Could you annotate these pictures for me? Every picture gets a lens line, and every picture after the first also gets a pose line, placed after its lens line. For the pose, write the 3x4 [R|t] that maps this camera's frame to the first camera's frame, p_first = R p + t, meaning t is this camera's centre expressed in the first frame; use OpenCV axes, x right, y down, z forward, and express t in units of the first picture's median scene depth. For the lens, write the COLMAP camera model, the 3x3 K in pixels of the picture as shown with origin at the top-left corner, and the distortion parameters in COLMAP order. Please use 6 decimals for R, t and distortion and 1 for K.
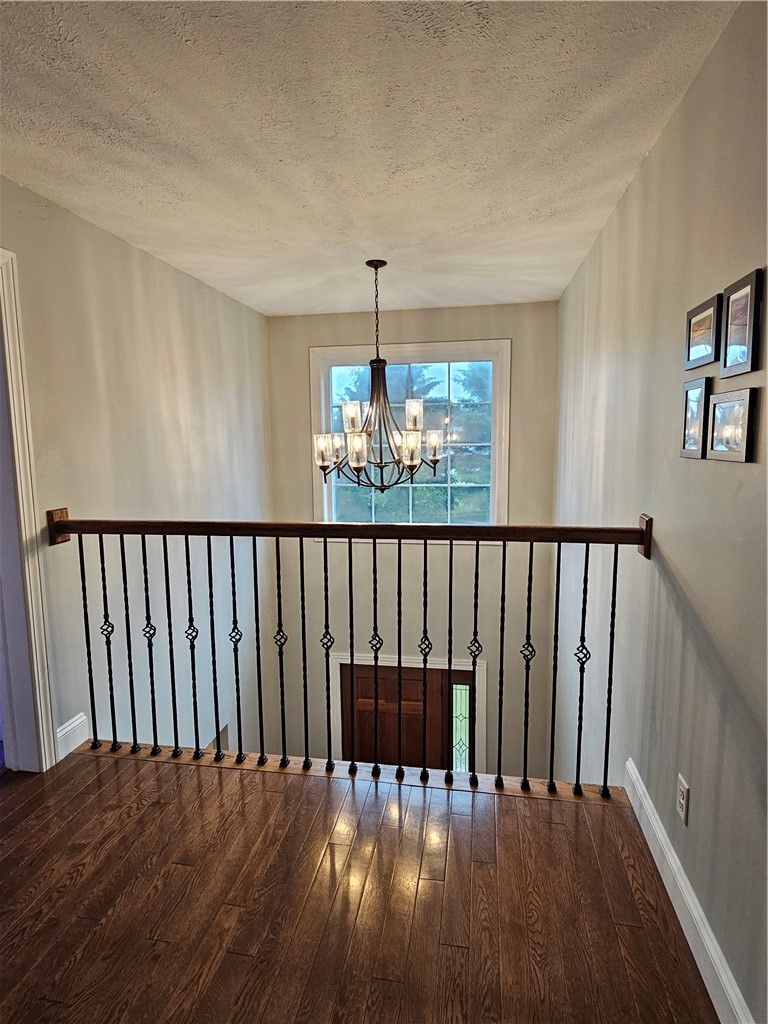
lens RADIAL K [[559.3, 0, 383.7], [0, 559.3, 510.6], [0, 0, 1]] dist [0.004113, -0.003188]
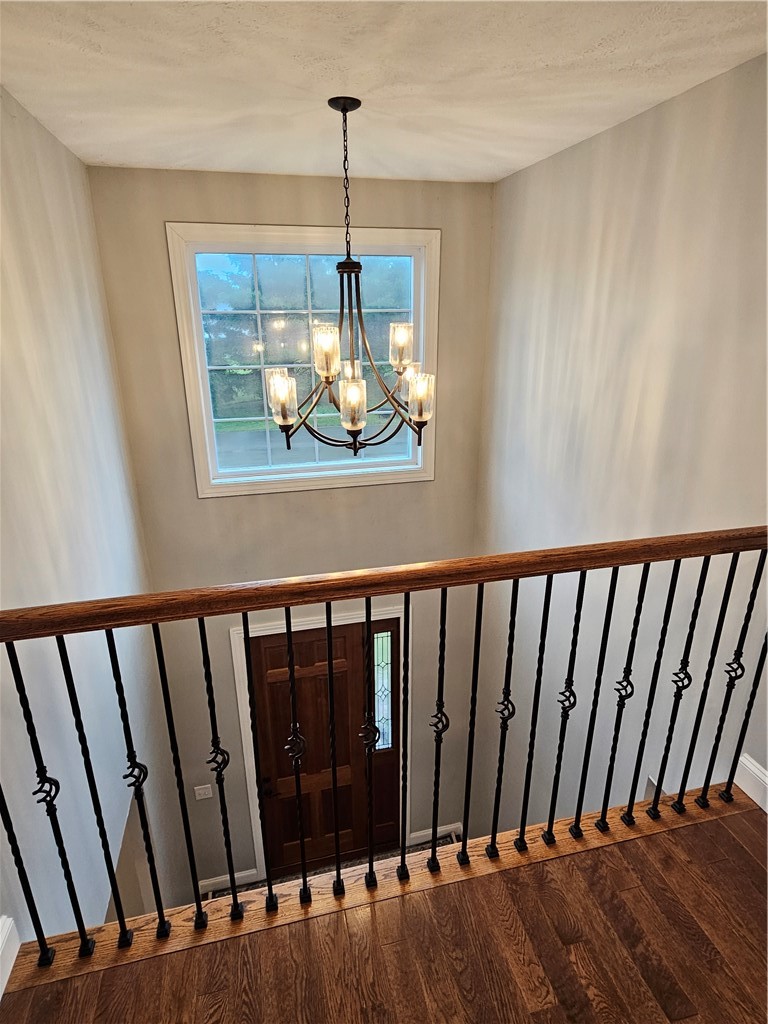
lens RADIAL K [[559.3, 0, 384.4], [0, 559.3, 510.0], [0, 0, 1]] dist [0.004113, -0.003188]
pose [[0.916457, -0.126581, 0.379583, -0.260544], [0.046193, 0.975770, 0.213866, -0.115021], [-0.397457, -0.178465, 0.900099, 0.302649]]
